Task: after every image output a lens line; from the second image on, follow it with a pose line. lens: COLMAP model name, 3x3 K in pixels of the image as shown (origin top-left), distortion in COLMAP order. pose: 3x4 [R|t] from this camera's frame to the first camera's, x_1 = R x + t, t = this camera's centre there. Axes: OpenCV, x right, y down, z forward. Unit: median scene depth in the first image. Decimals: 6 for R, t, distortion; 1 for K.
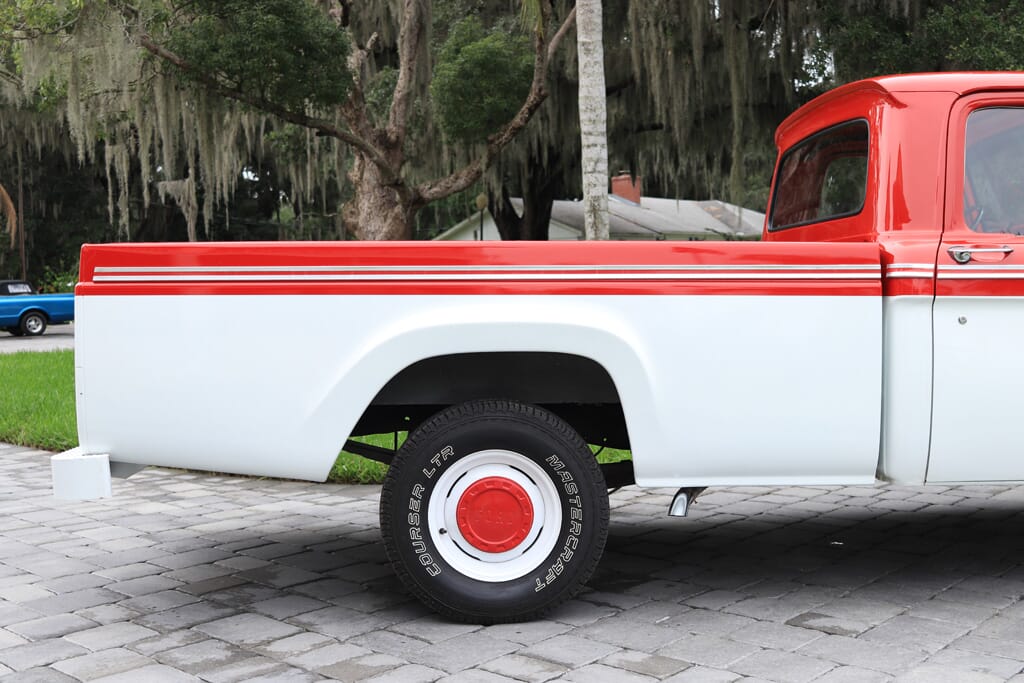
lens RADIAL K [[1162.5, 0, 512.0], [0, 1162.5, 341.5], [0, 0, 1]] dist [-0.095647, 0.025391]
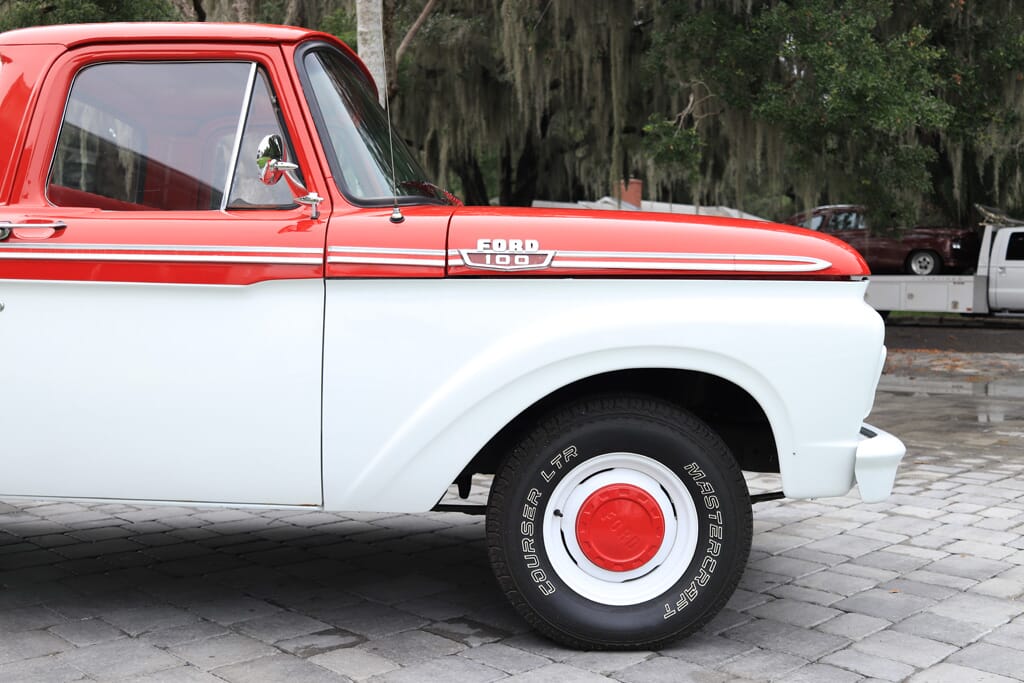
lens RADIAL K [[1126.4, 0, 528.9], [0, 1126.4, 338.8], [0, 0, 1]] dist [-0.101558, 0.056576]
pose [[0.998933, 0.029370, -0.035628, 0.184942], [-0.029410, 0.999567, -0.000581, -0.001342], [0.035595, 0.001628, 0.999365, 0.043106]]
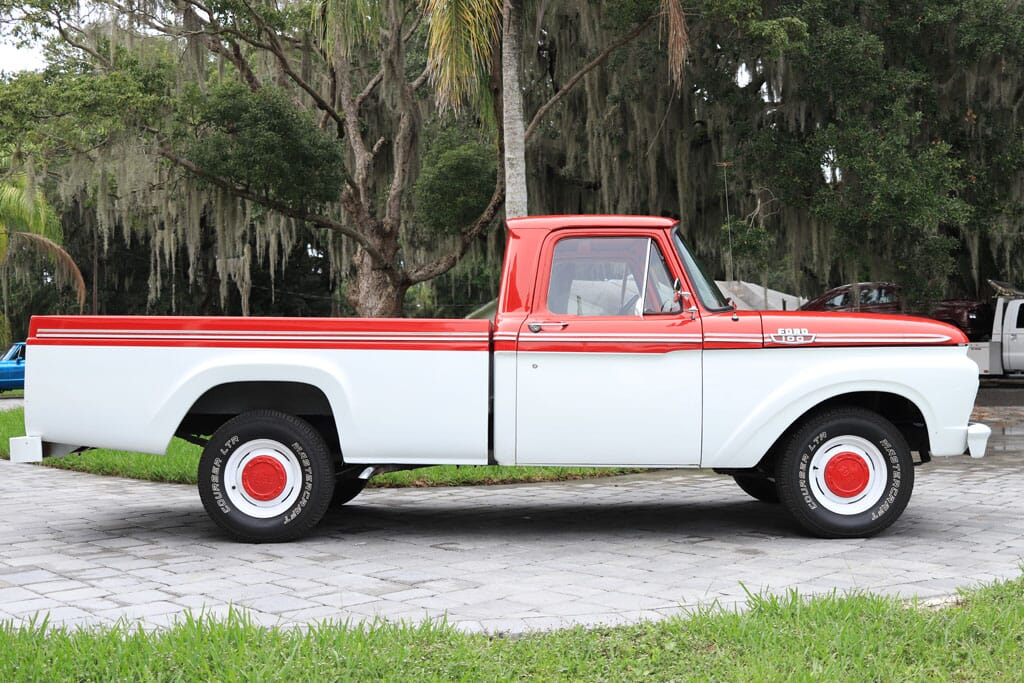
lens RADIAL K [[1126.4, 0, 528.9], [0, 1126.4, 338.8], [0, 0, 1]] dist [-0.101558, 0.056576]
pose [[0.999096, 0.011391, -0.040964, 0.101971], [-0.014092, 0.997703, -0.066258, 0.011534], [0.040116, 0.066775, 0.996961, -0.146033]]
